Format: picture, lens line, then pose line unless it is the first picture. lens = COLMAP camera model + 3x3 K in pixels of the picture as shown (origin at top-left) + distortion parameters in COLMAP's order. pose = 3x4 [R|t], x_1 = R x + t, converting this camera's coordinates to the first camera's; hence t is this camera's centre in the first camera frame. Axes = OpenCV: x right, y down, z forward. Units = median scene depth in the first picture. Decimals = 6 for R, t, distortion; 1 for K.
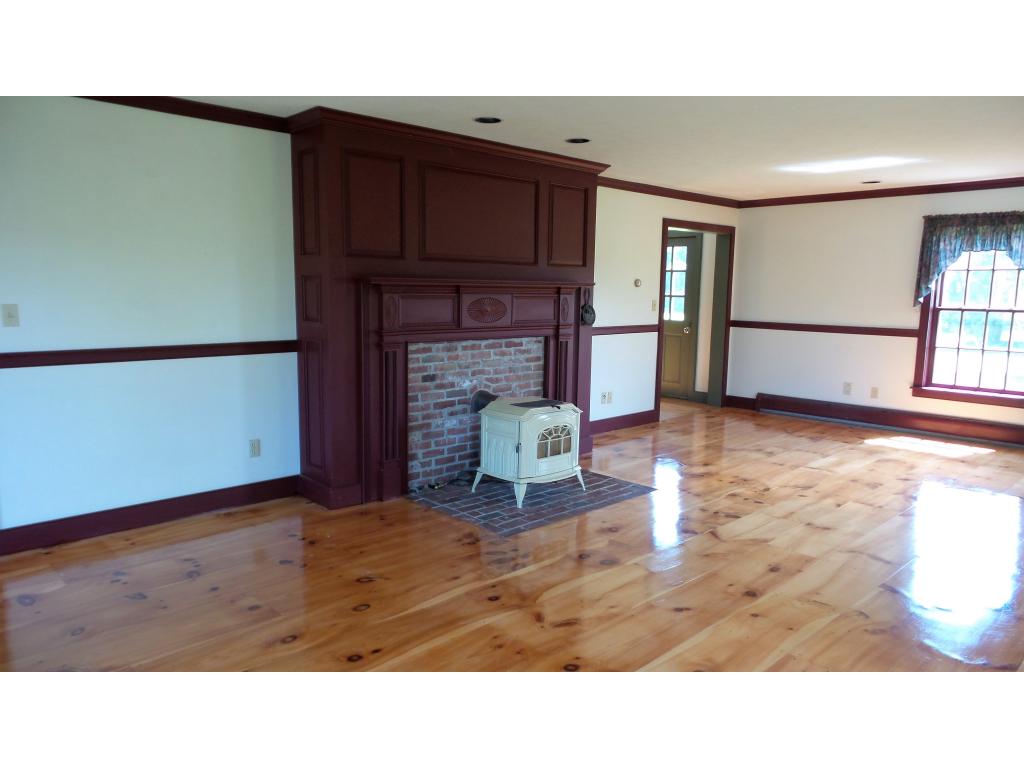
lens RADIAL K [[713.0, 0, 512.0], [0, 713.0, 384.0], [0, 0, 1]] dist [-0.000034, -0.003072]
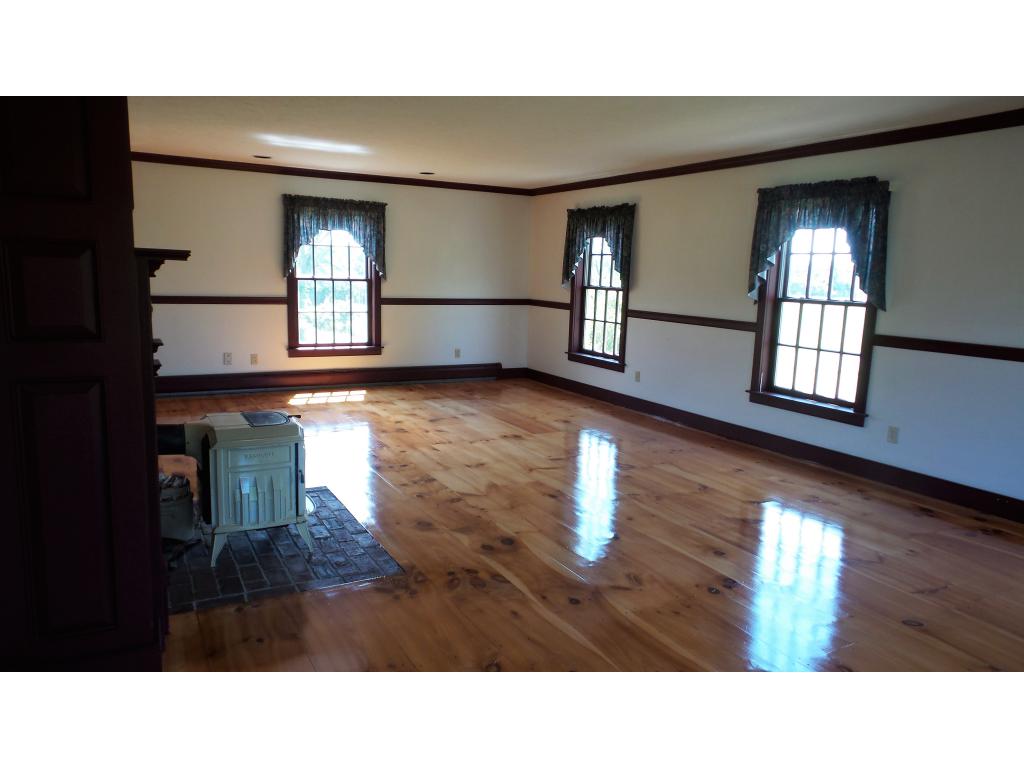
lens RADIAL K [[713.0, 0, 512.0], [0, 713.0, 384.0], [0, 0, 1]] dist [-0.000034, -0.003072]
pose [[0.245621, -0.155567, 0.956802, -0.642224], [0.100879, 0.985781, 0.134382, -0.085834], [-0.964103, 0.063514, 0.257822, 0.574544]]
